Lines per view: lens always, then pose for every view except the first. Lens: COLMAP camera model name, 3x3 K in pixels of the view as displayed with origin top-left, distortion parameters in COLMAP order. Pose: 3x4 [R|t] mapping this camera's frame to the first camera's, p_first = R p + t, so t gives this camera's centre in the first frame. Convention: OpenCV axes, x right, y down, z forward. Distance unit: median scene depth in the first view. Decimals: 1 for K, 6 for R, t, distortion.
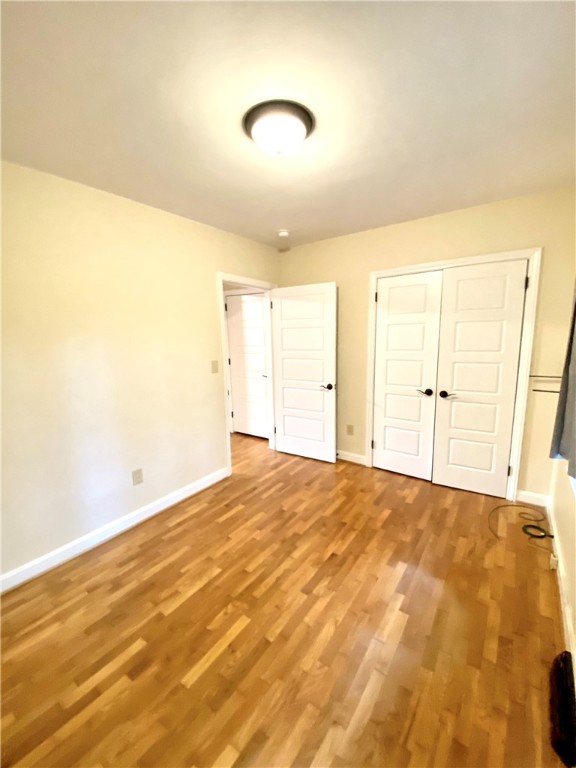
lens RADIAL K [[309.8, 0, 290.0], [0, 309.8, 384.6], [0, 0, 1]] dist [0.031172, -0.026973]
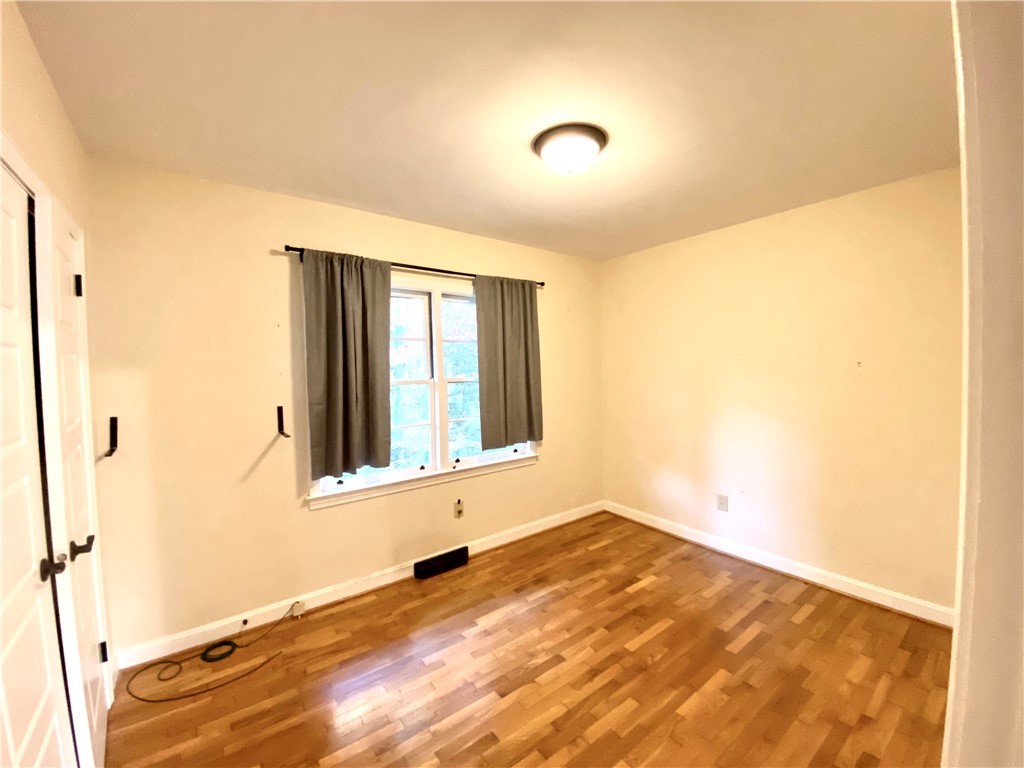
lens RADIAL K [[413.1, 0, 512.0], [0, 413.1, 384.0], [0, 0, 1]] dist [0.031172, -0.026973]
pose [[-0.951666, 0.028811, 0.305780, -0.195263], [0.090594, 0.977627, 0.189839, -0.302195], [-0.293469, 0.208366, -0.932984, 1.940420]]
